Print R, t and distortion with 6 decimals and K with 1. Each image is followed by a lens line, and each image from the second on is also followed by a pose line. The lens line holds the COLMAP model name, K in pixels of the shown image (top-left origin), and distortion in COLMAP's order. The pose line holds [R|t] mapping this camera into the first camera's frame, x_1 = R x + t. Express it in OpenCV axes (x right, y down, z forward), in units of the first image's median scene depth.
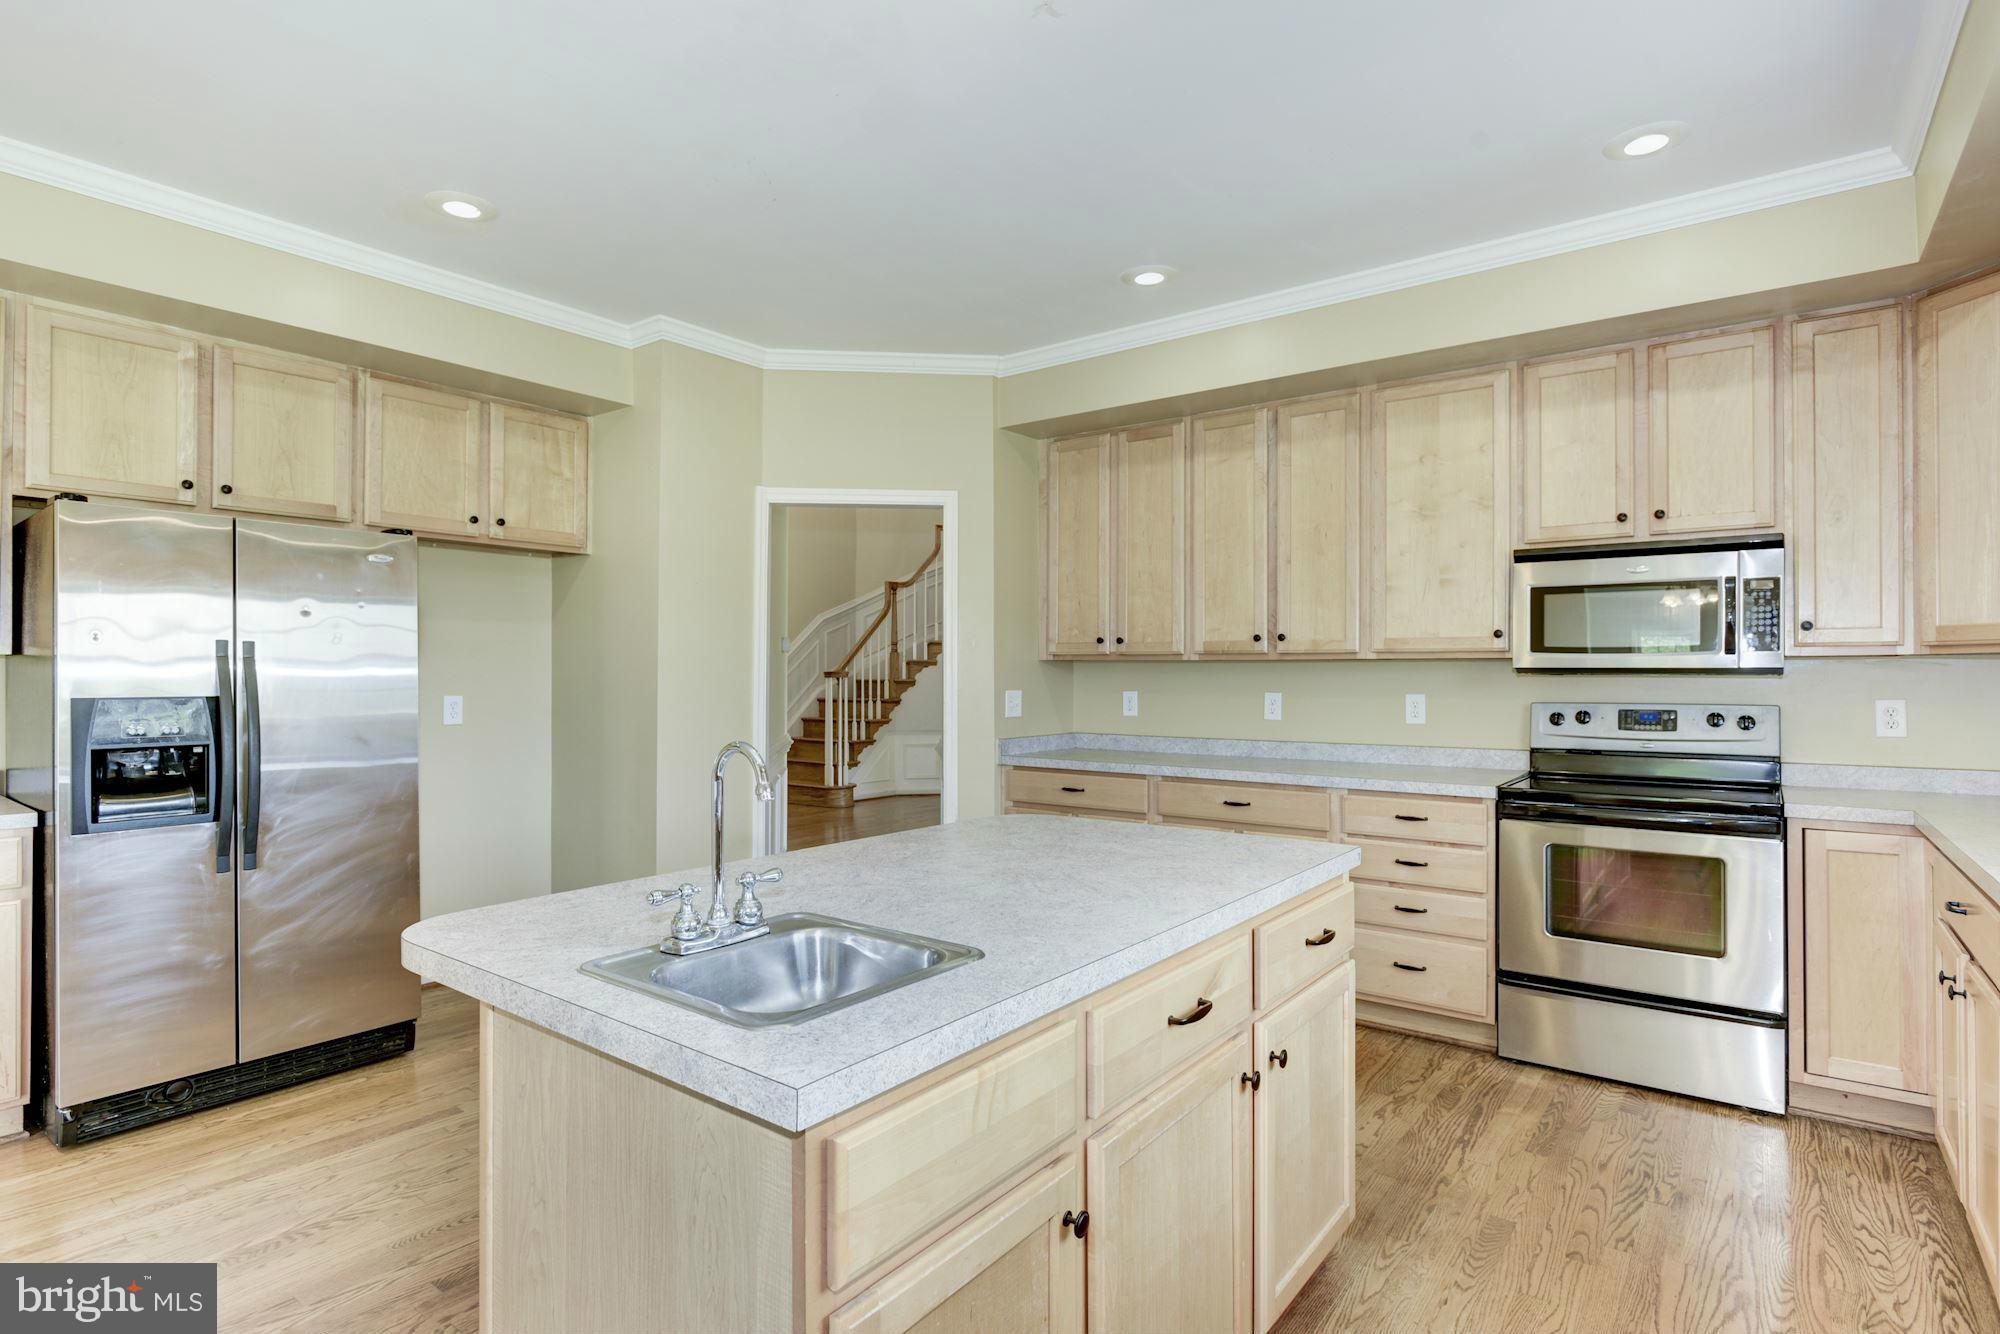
lens RADIAL K [[1016.8, 0, 1000.0], [0, 1016.8, 667.0], [0, 0, 1]] dist [-0.006028, -0.001067]
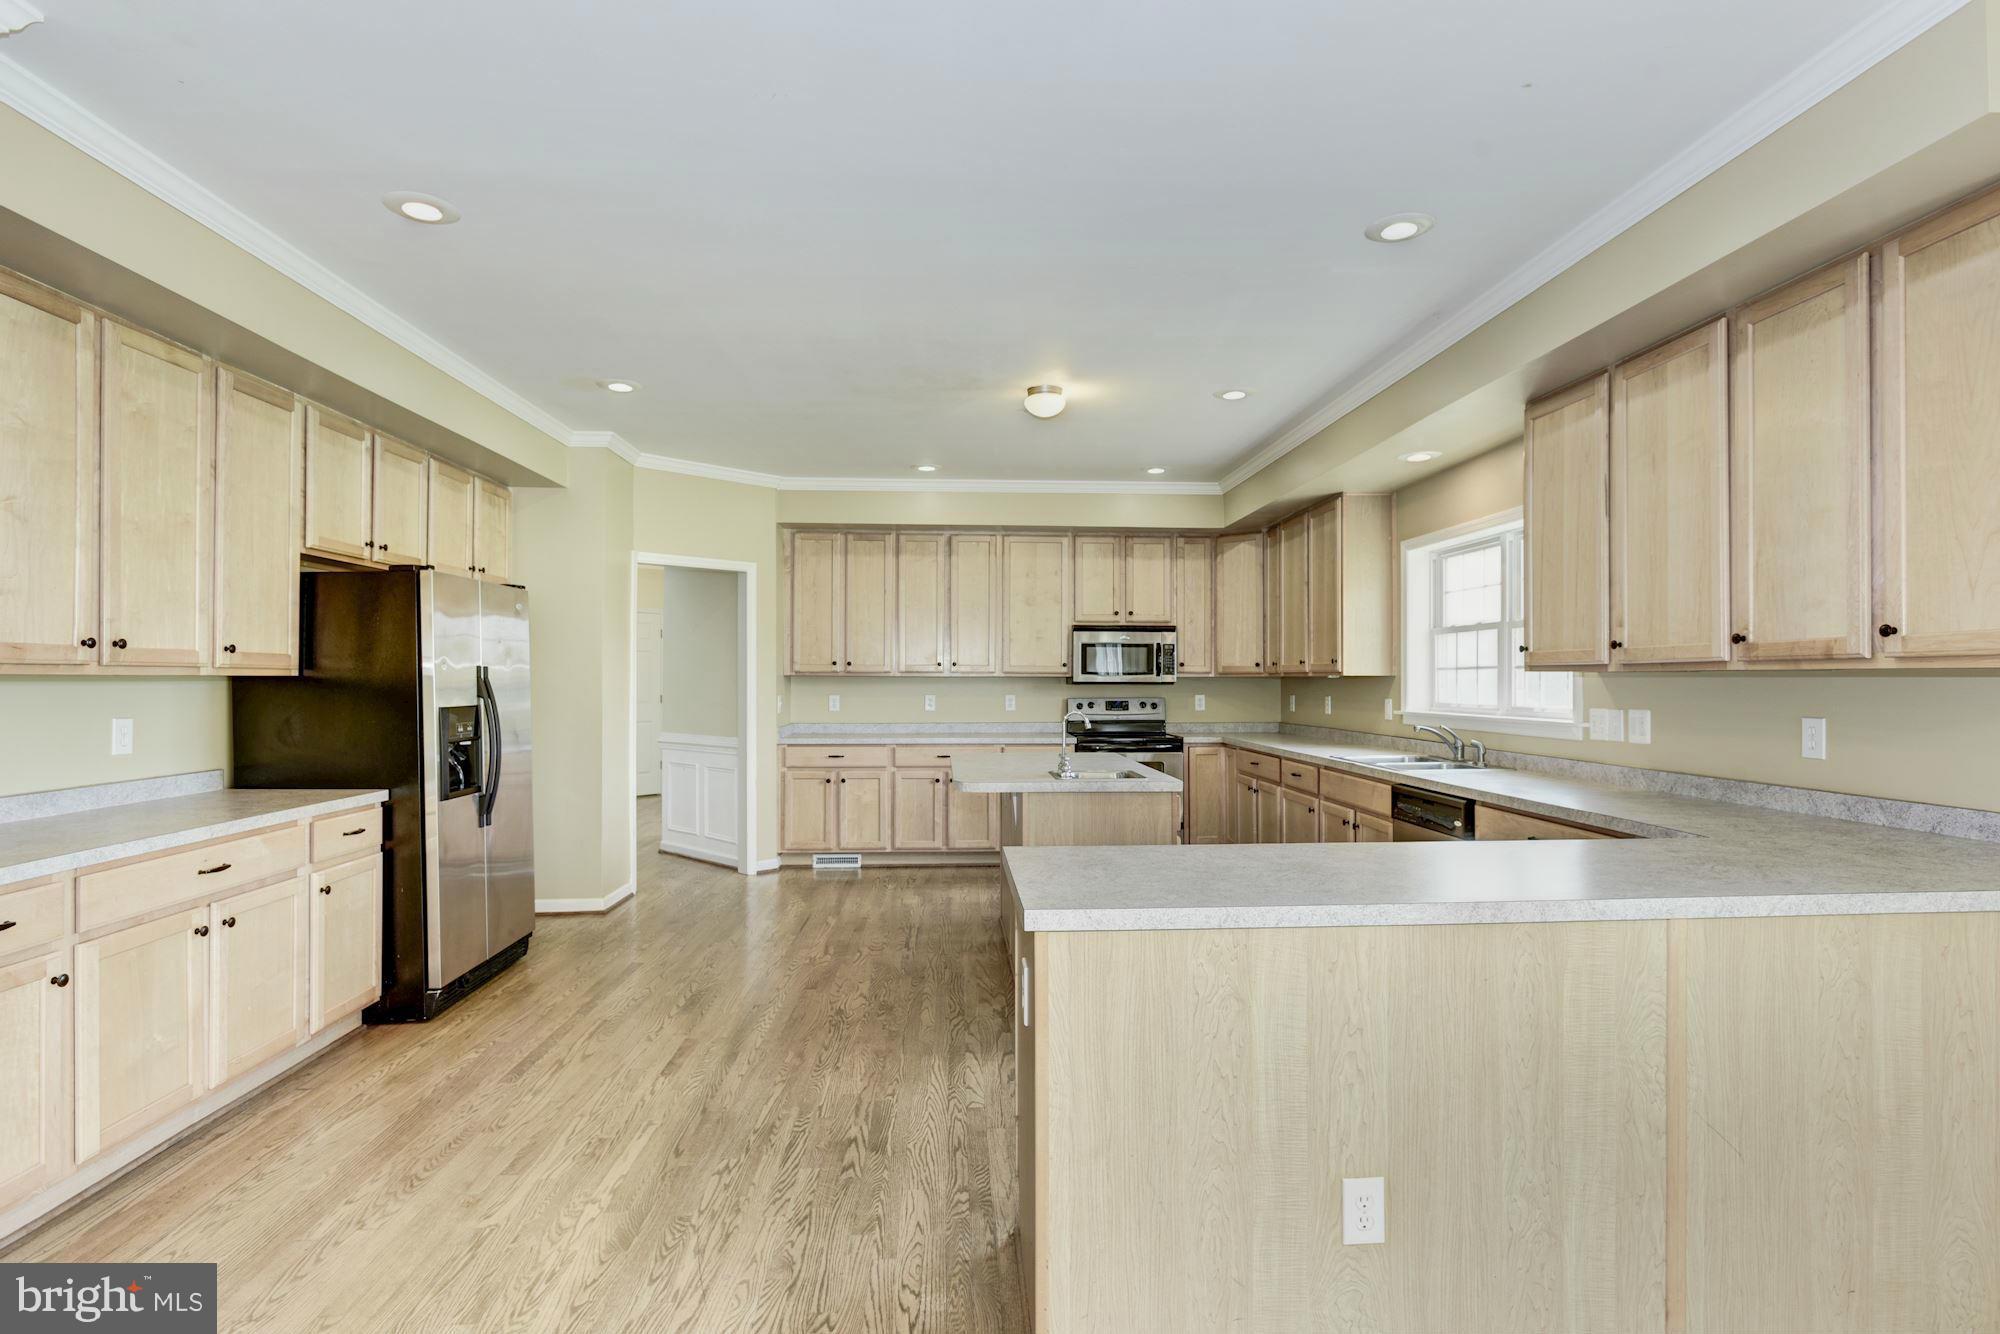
lens RADIAL K [[959.0, 0, 1000.0], [0, 959.0, 667.0], [0, 0, 1]] dist [-0.002334, -0.000200]
pose [[0.769505, 0.008649, 0.638583, -0.862419], [-0.004914, 0.999959, -0.007622, -0.013349], [-0.638622, 0.002727, 0.769515, -0.415989]]
